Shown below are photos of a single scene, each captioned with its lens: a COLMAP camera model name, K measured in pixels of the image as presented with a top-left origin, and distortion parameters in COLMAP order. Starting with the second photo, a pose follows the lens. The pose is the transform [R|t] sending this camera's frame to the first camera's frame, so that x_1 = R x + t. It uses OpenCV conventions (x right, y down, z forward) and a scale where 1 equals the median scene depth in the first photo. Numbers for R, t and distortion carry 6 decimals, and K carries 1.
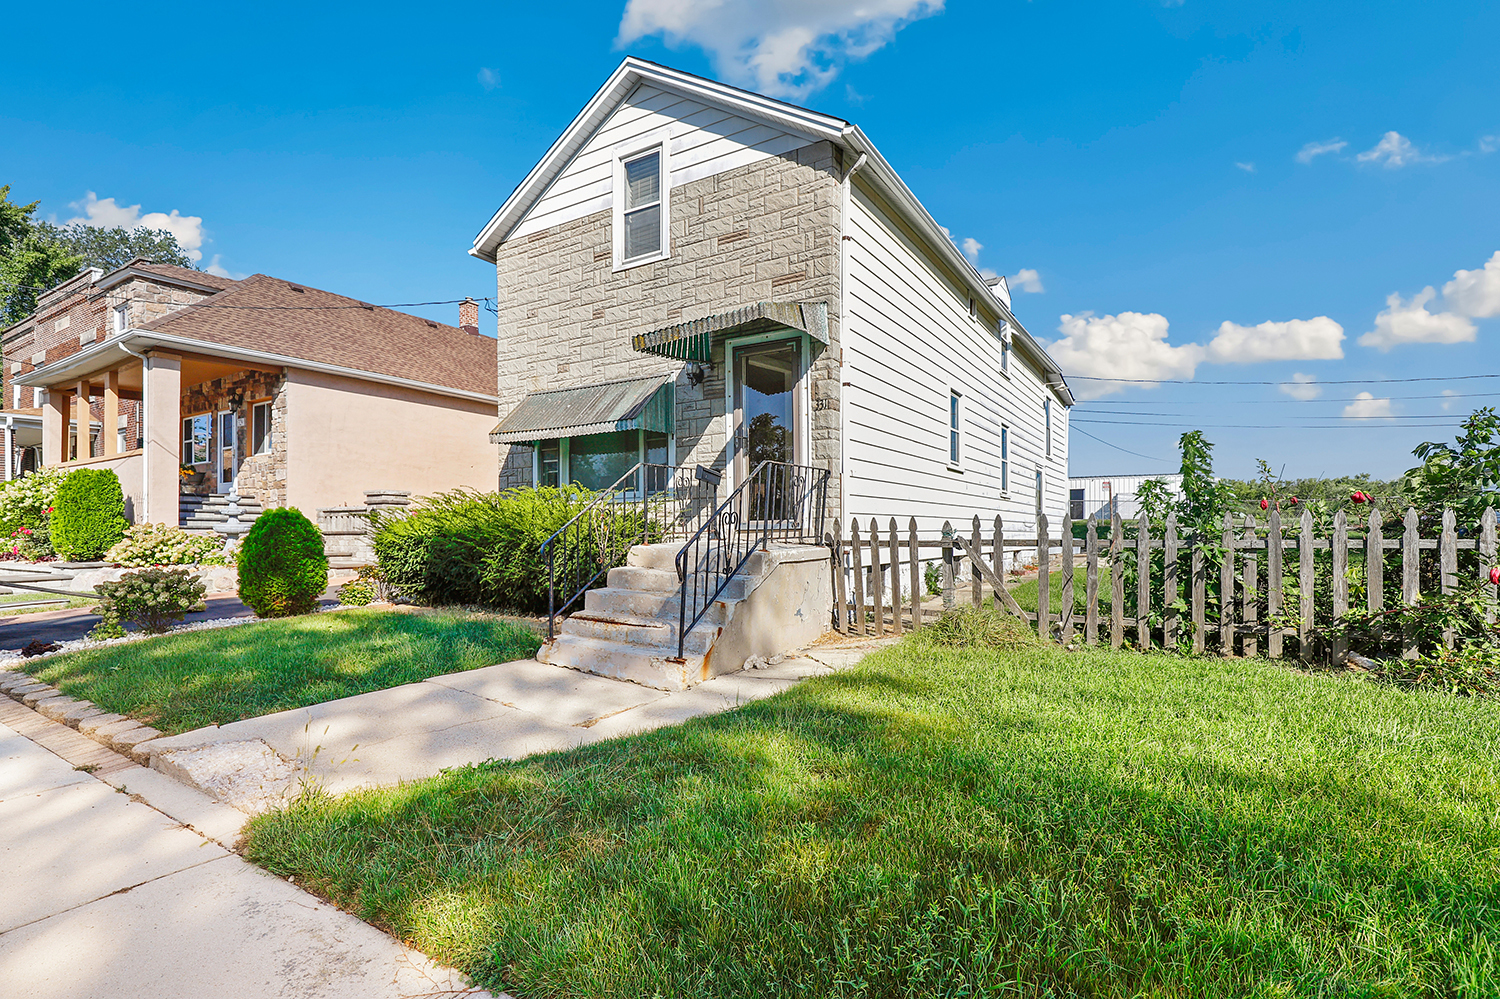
lens RADIAL K [[700.7, 0, 713.0], [0, 700.7, 530.8], [0, 0, 1]] dist [-0.001828, 0.001555]
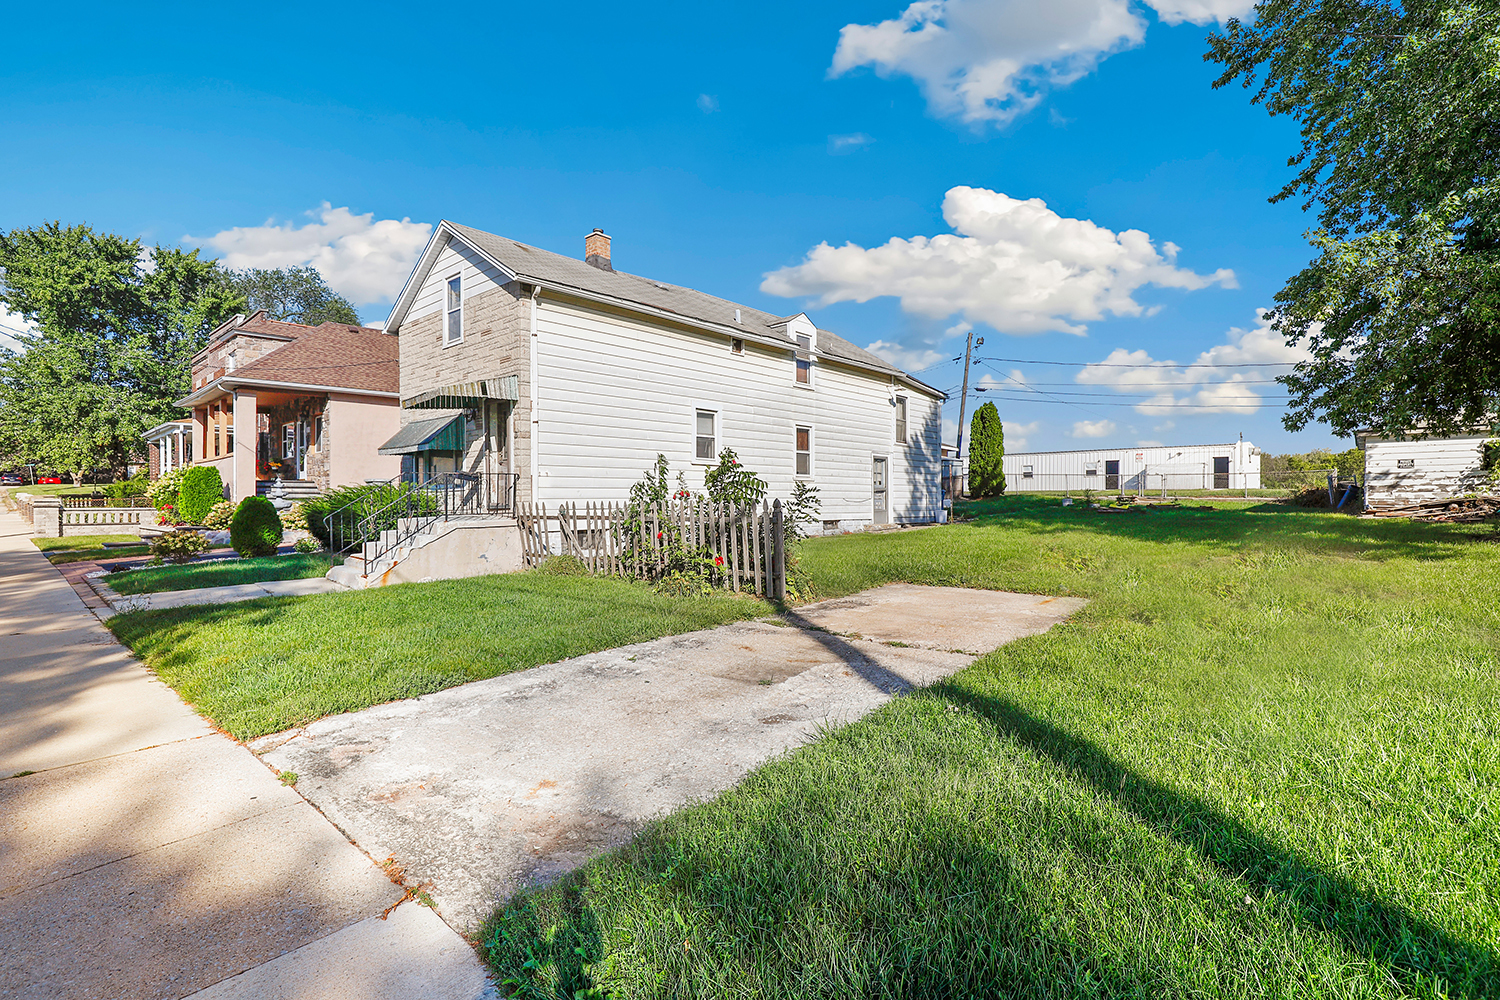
lens RADIAL K [[700.7, 0, 754.7], [0, 700.7, 496.0], [0, 0, 1]] dist [-0.001828, 0.001555]
pose [[0.986900, -0.002794, -0.161312, 0.529033], [0.002072, 0.999987, -0.004641, -0.012661], [0.161323, 0.004246, 0.986893, -0.306200]]
